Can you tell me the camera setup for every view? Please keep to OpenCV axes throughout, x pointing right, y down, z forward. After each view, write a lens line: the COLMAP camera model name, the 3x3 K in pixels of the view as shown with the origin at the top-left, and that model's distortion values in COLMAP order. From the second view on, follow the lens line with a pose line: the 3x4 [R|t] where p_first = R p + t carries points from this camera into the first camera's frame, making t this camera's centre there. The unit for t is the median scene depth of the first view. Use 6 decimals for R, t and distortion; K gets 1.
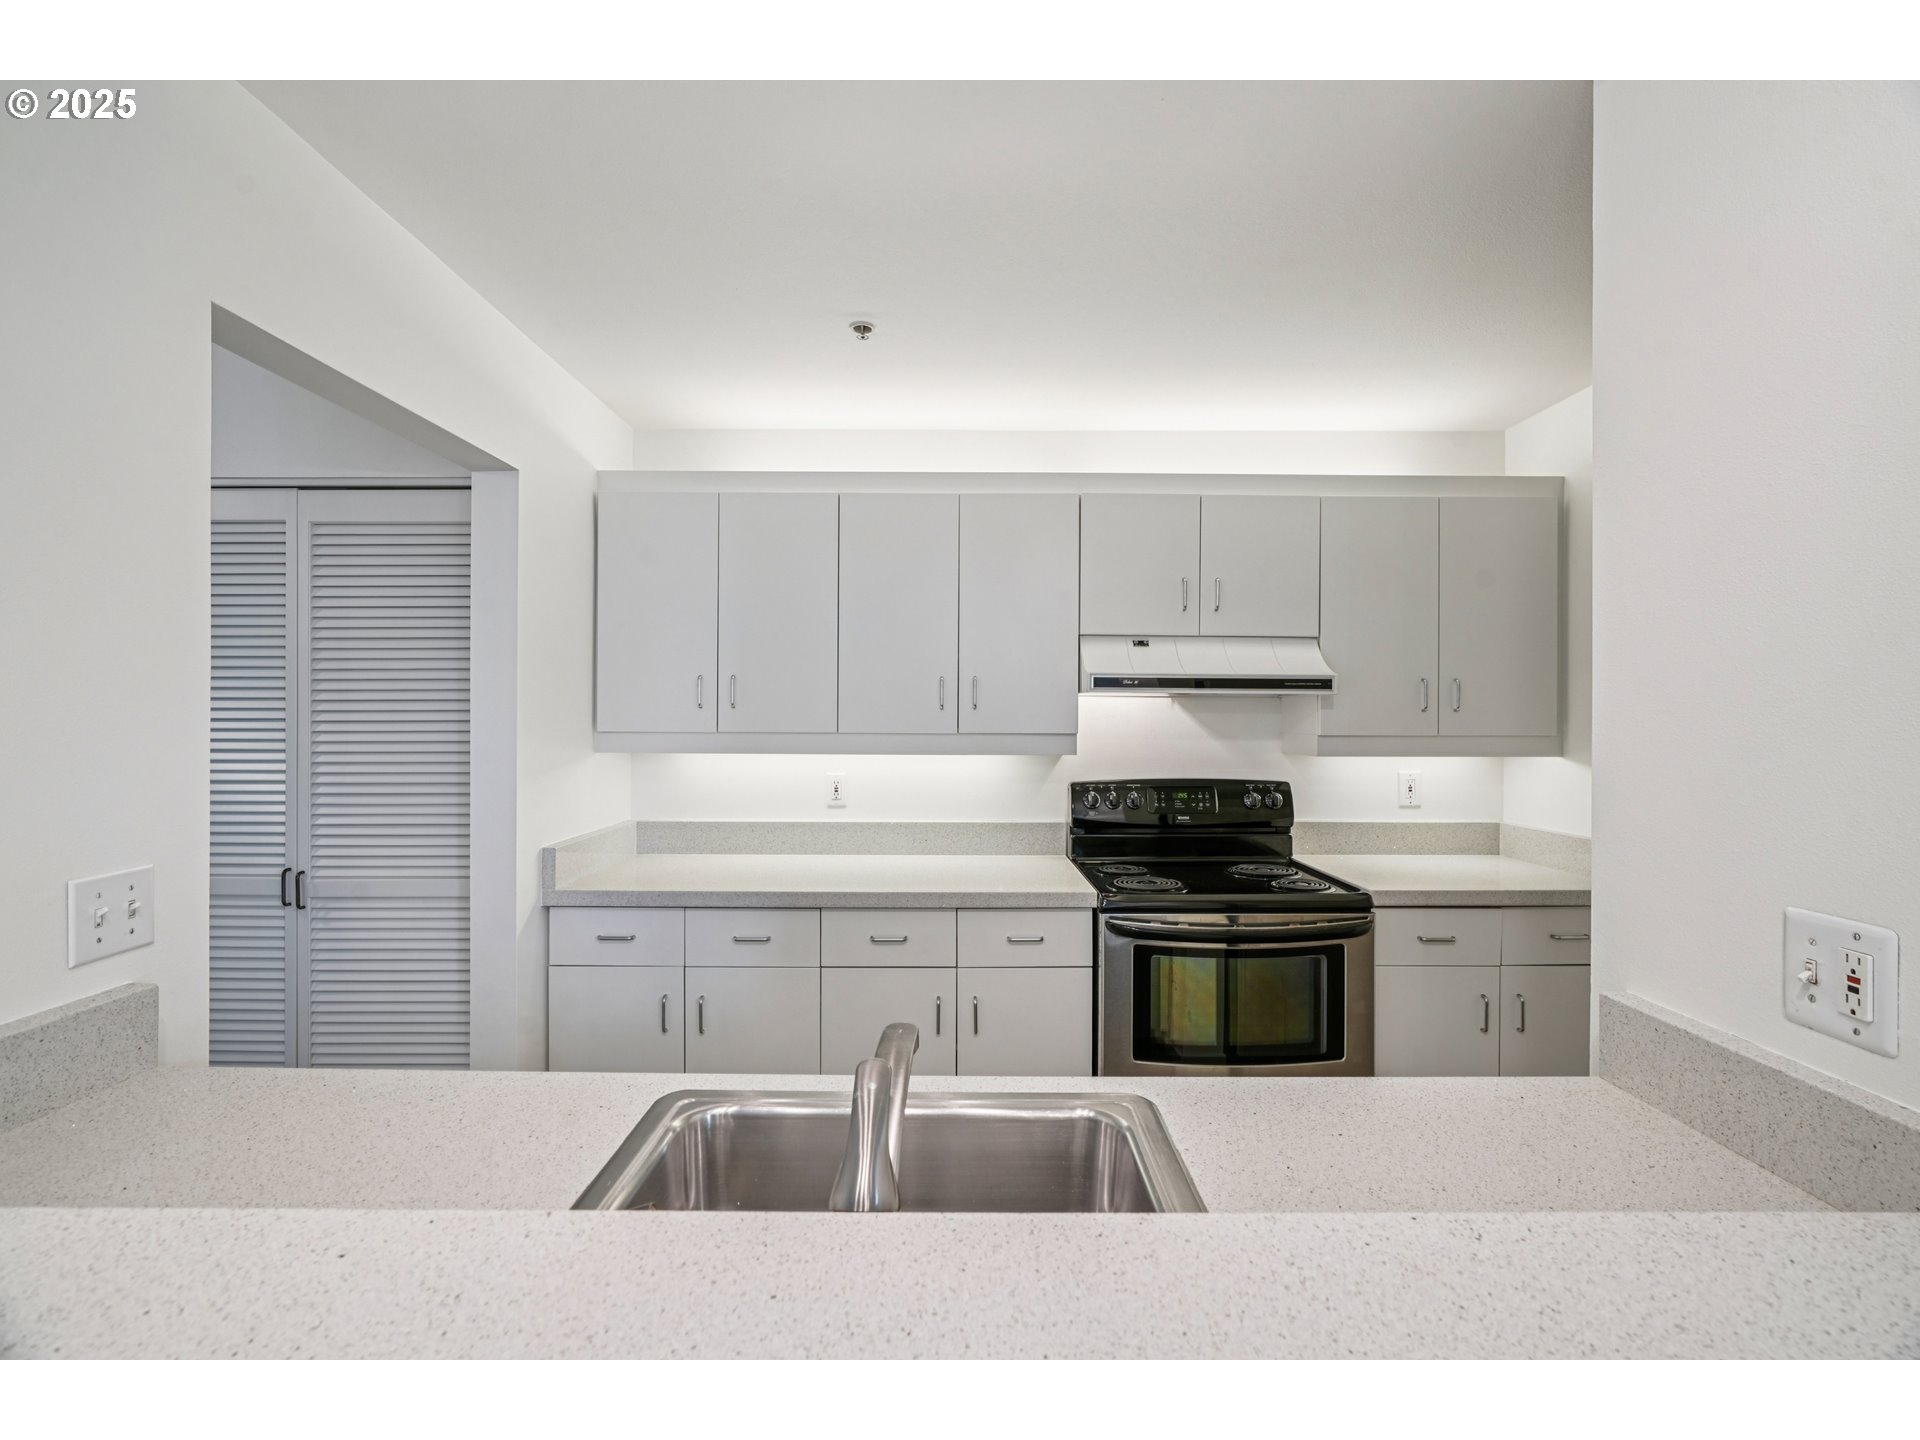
lens RADIAL K [[854.3, 0, 955.2], [0, 854.3, 720.4], [0, 0, 1]] dist [-0.007349, 0.000550]
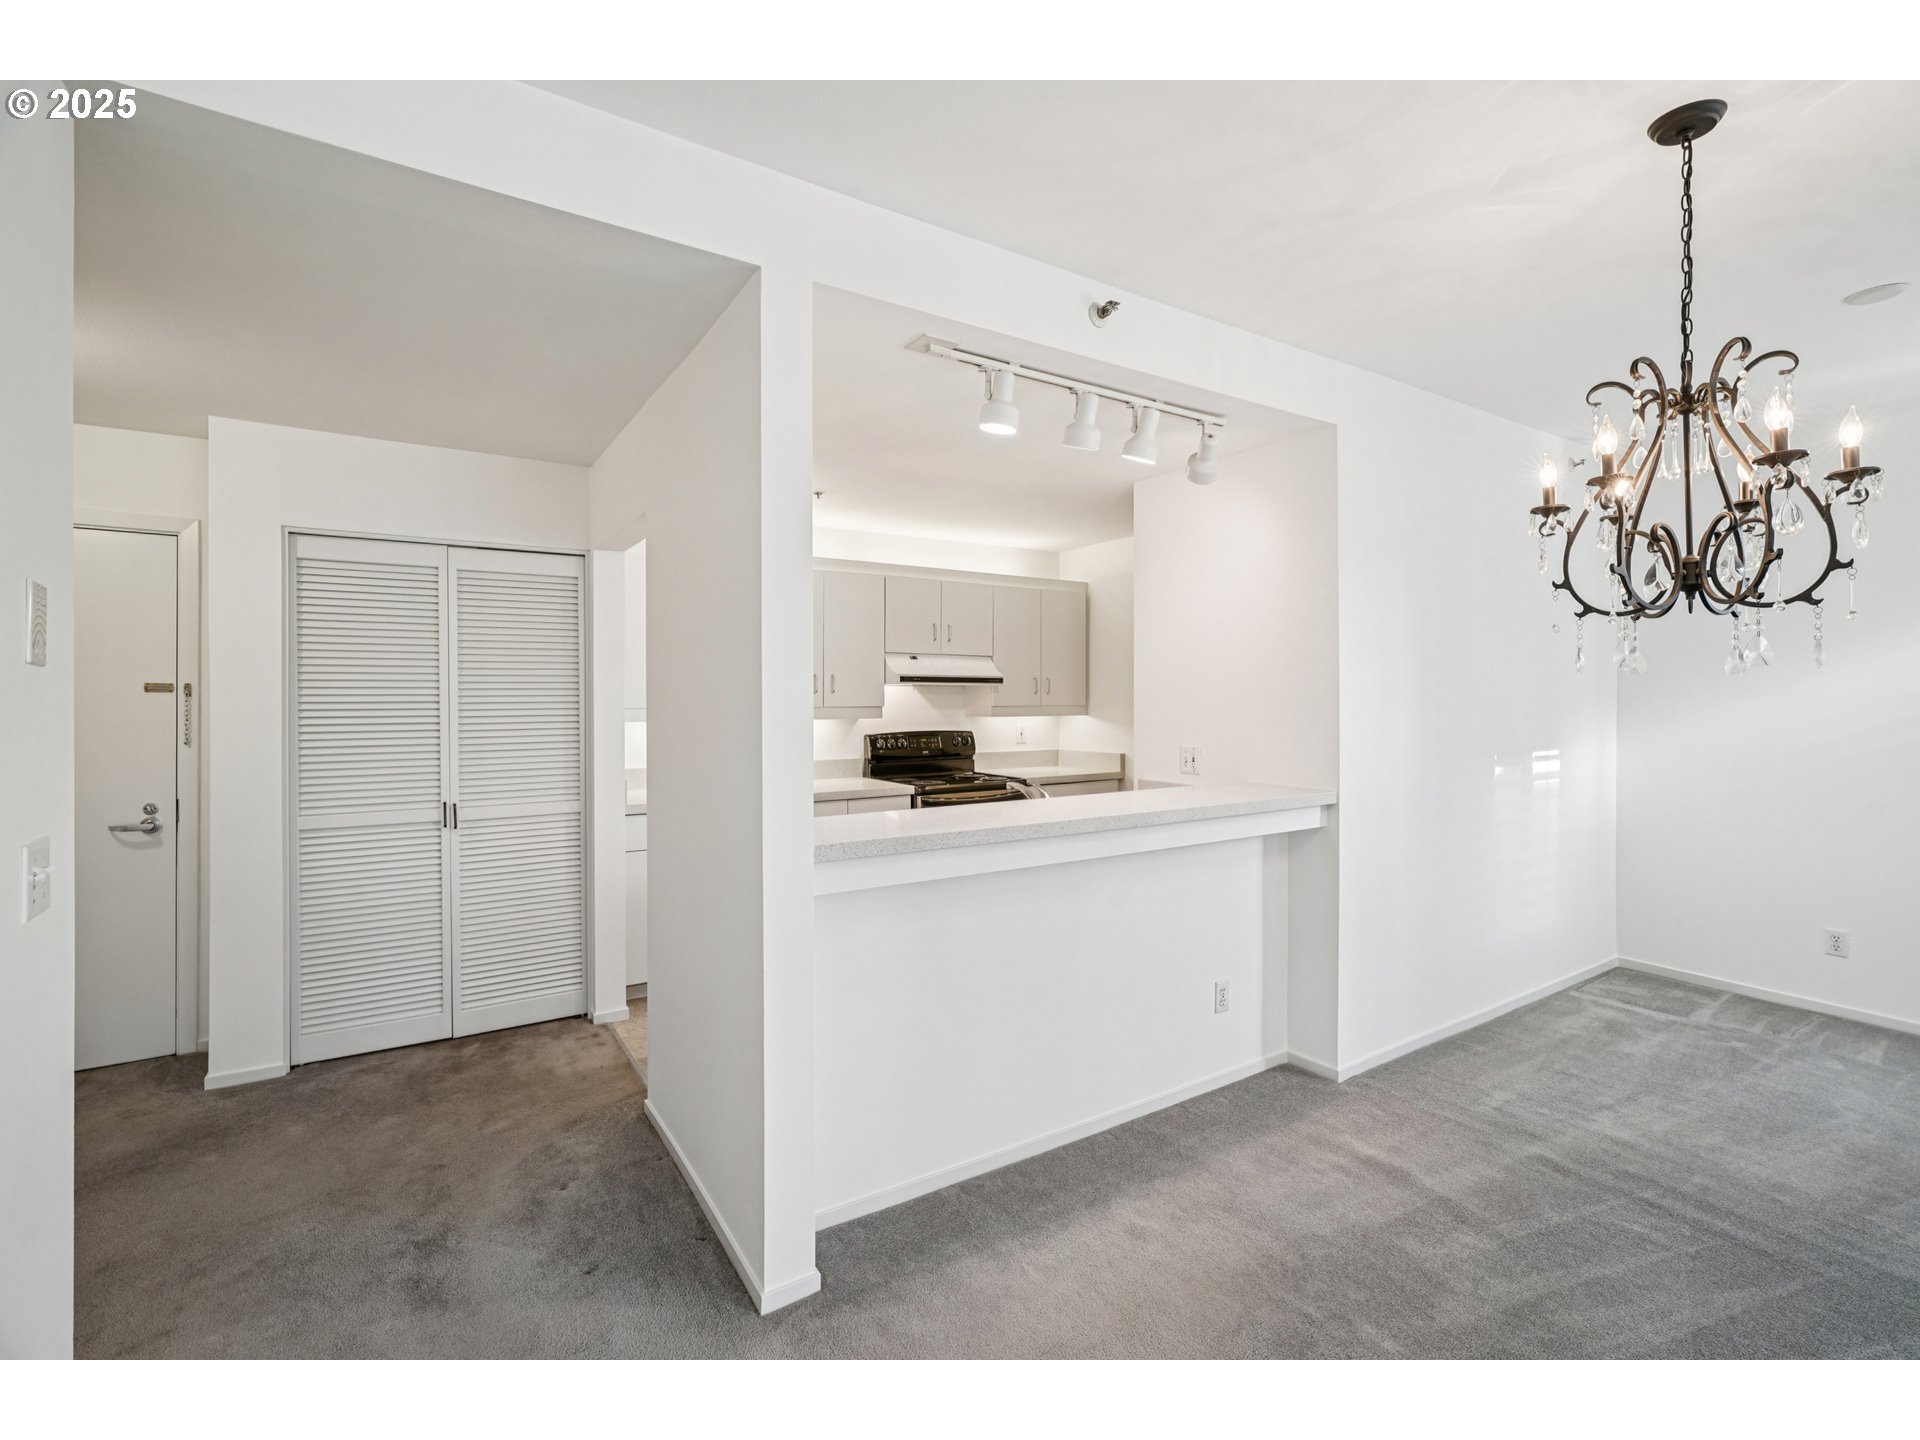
lens RADIAL K [[880.3, 0, 960.0], [0, 880.3, 706.1], [0, 0, 1]] dist [0.002770, 0.000091]
pose [[0.839763, -0.010507, 0.542852, -0.740873], [0.006448, 0.999935, 0.009380, -0.001893], [-0.542916, -0.004377, 0.839776, -0.667554]]
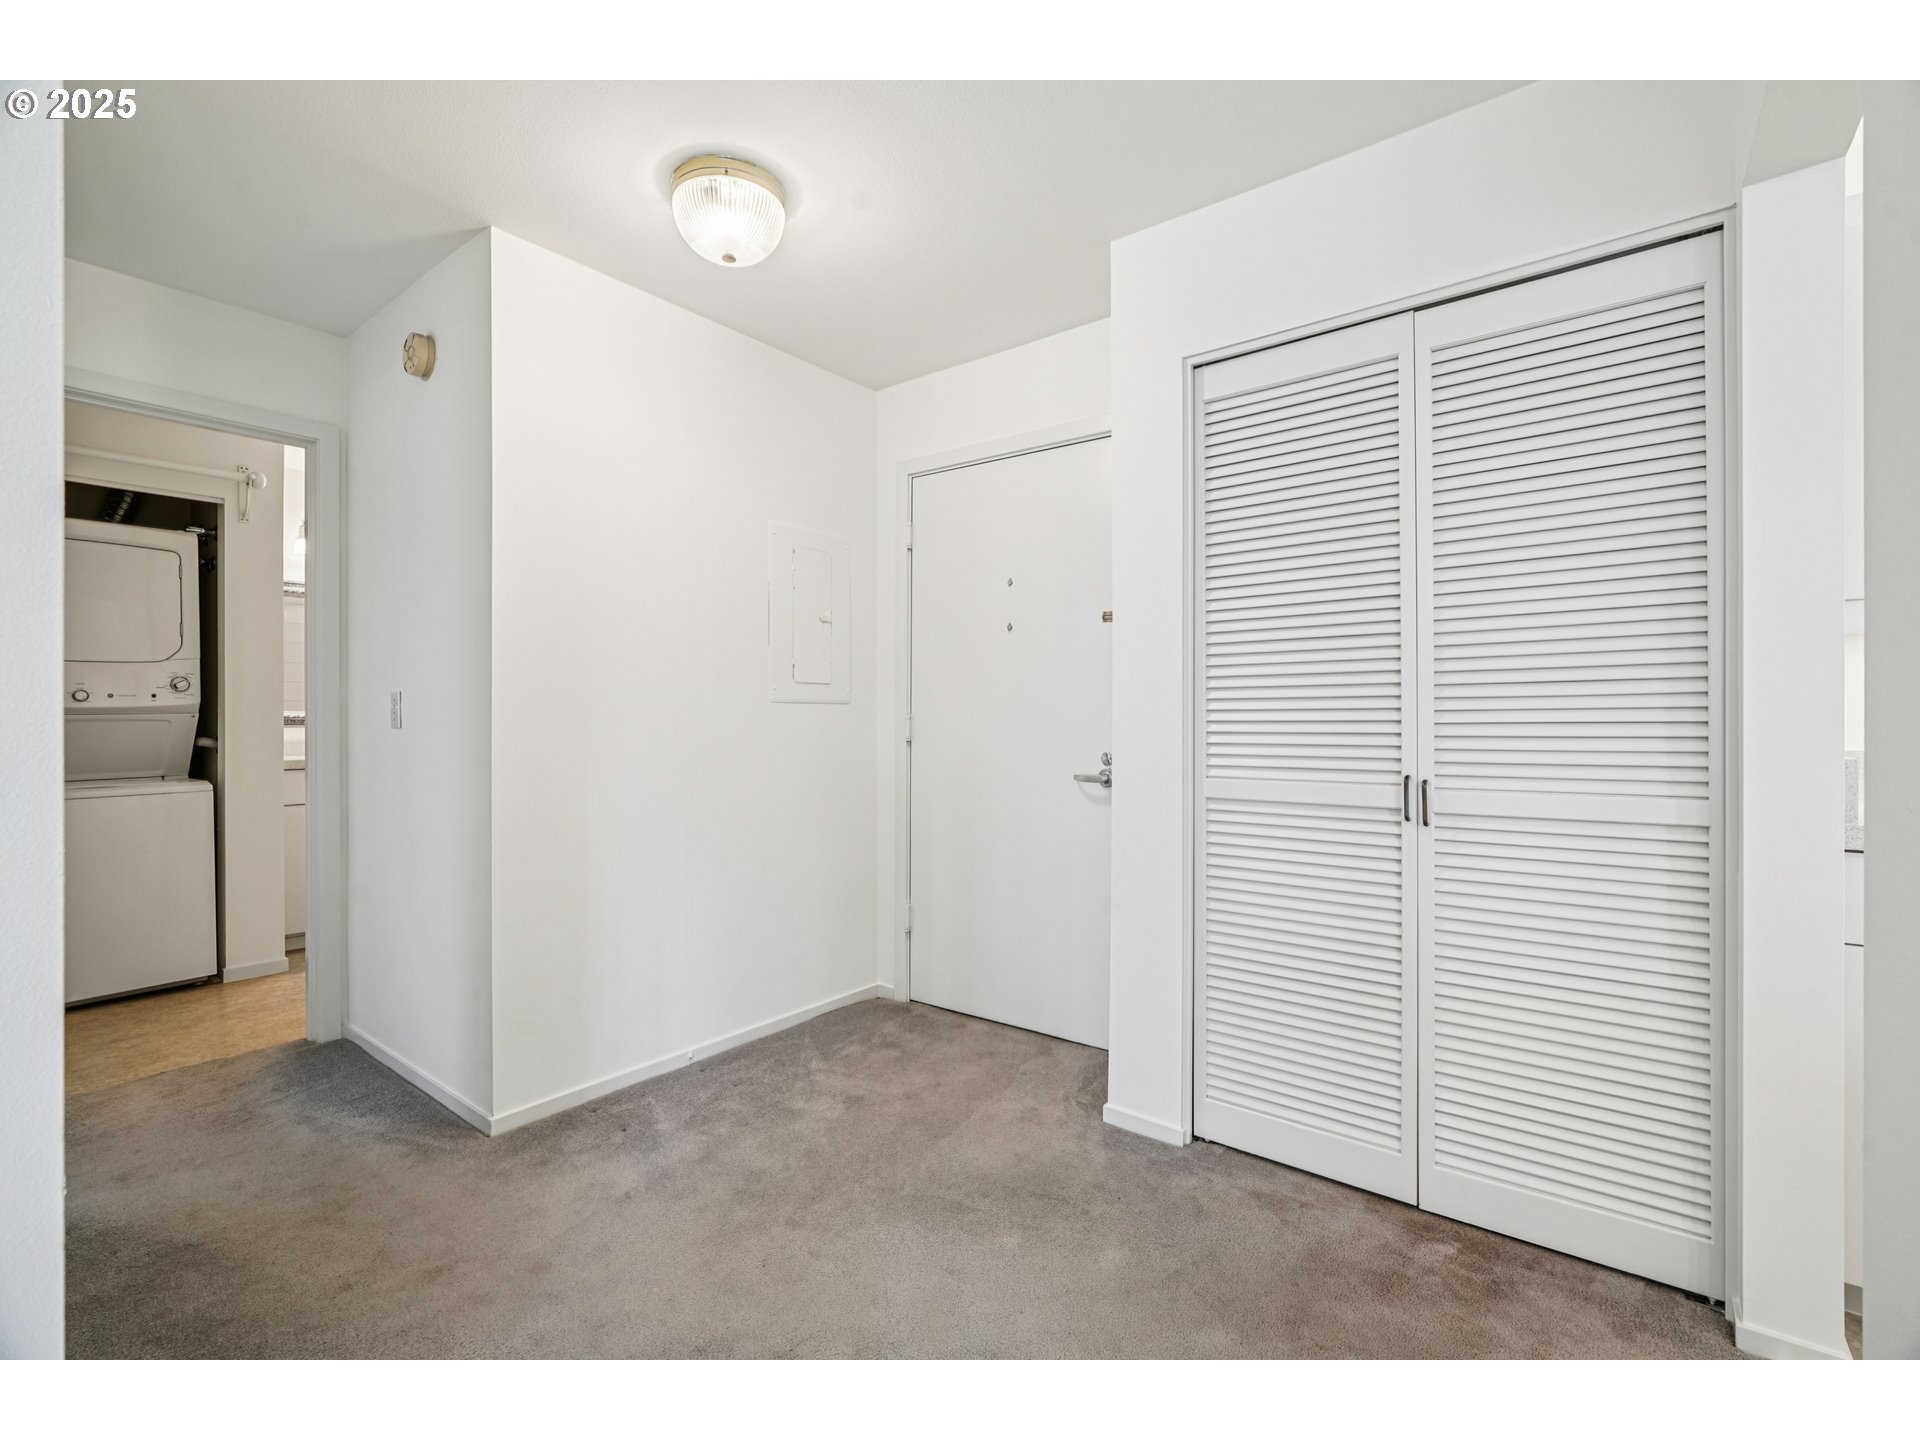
lens RADIAL K [[854.3, 0, 955.2], [0, 854.3, 720.4], [0, 0, 1]] dist [-0.007349, 0.000550]
pose [[0.786317, -0.005786, -0.617796, -0.531837], [0.003225, 0.999981, -0.005260, 0.106357], [0.617814, 0.002144, 0.786321, 0.071474]]
